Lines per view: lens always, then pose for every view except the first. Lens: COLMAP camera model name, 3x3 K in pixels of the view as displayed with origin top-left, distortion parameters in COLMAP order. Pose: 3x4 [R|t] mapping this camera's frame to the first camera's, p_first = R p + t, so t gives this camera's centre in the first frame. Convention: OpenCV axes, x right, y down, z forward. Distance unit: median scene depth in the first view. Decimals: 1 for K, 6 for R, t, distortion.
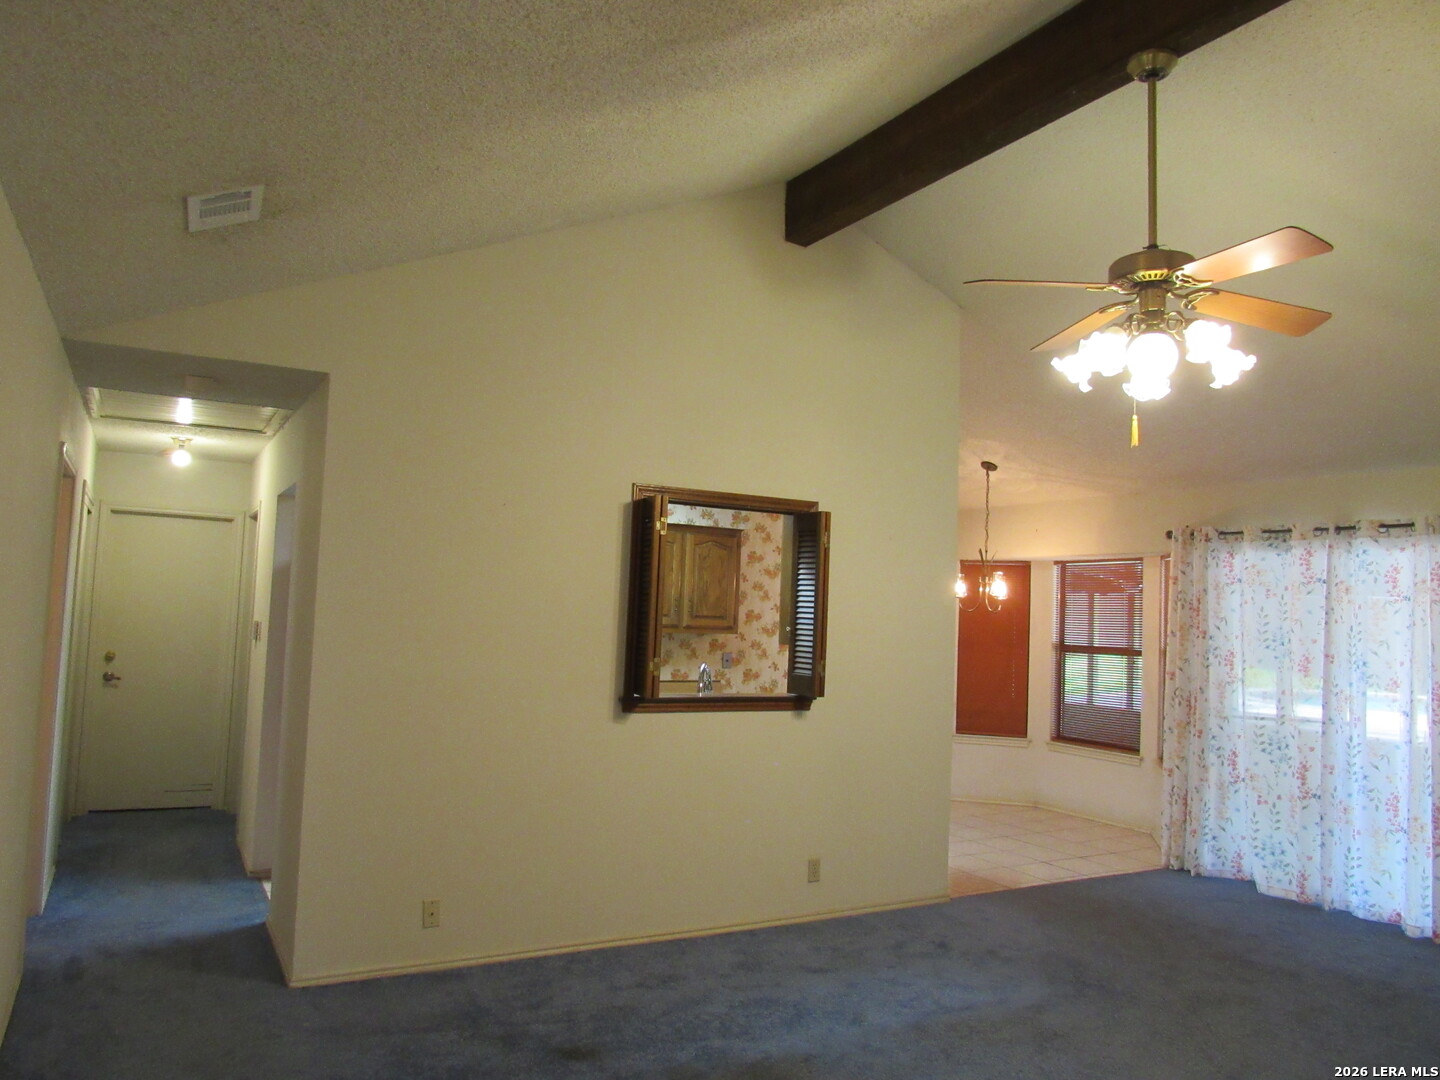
lens RADIAL K [[1038.7, 0, 722.4], [0, 1038.7, 535.9], [0, 0, 1]] dist [-0.018704, 0.012156]
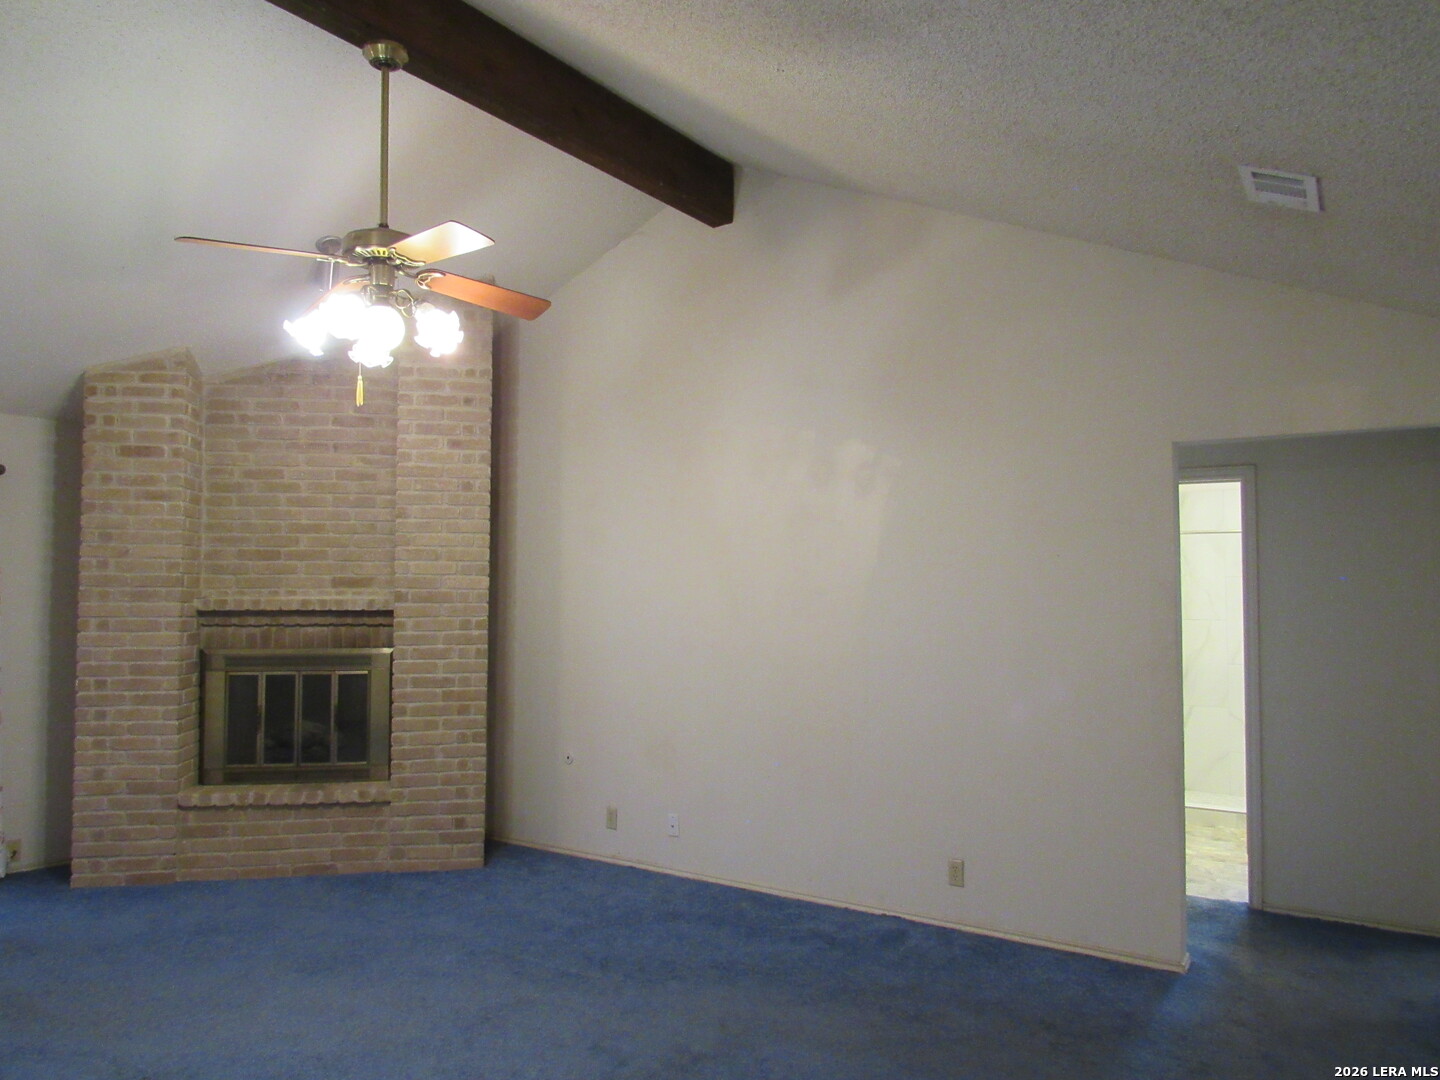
lens RADIAL K [[1008.1, 0, 719.9], [0, 1008.1, 537.9], [0, 0, 1]] dist [-0.055889, -0.000475]
pose [[-0.464562, 0.006892, 0.885514, -0.387252], [-0.075775, 0.995993, -0.047505, 0.038829], [-0.882293, -0.089169, -0.462178, 0.670634]]
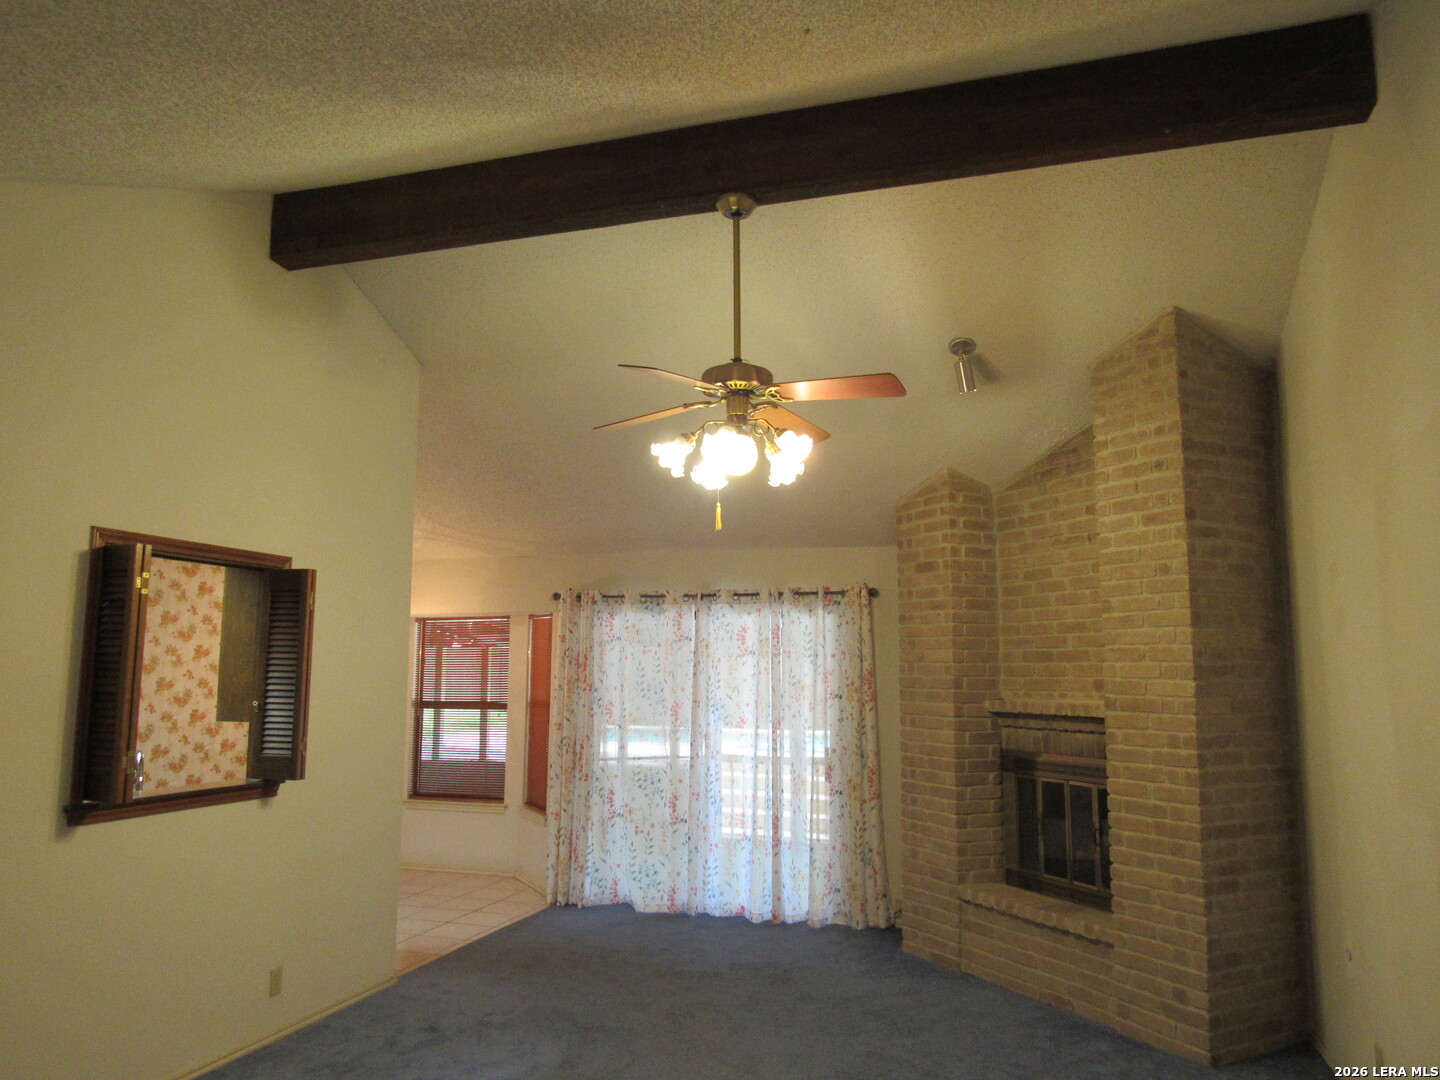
lens RADIAL K [[1025.9, 0, 726.6], [0, 1025.9, 539.2], [0, 0, 1]] dist [-0.024439, 0.002140]
pose [[0.726123, 0.054122, 0.685432, -0.218008], [-0.024122, 0.998289, -0.053271, -0.009877], [-0.687142, 0.022148, 0.726186, 0.103554]]
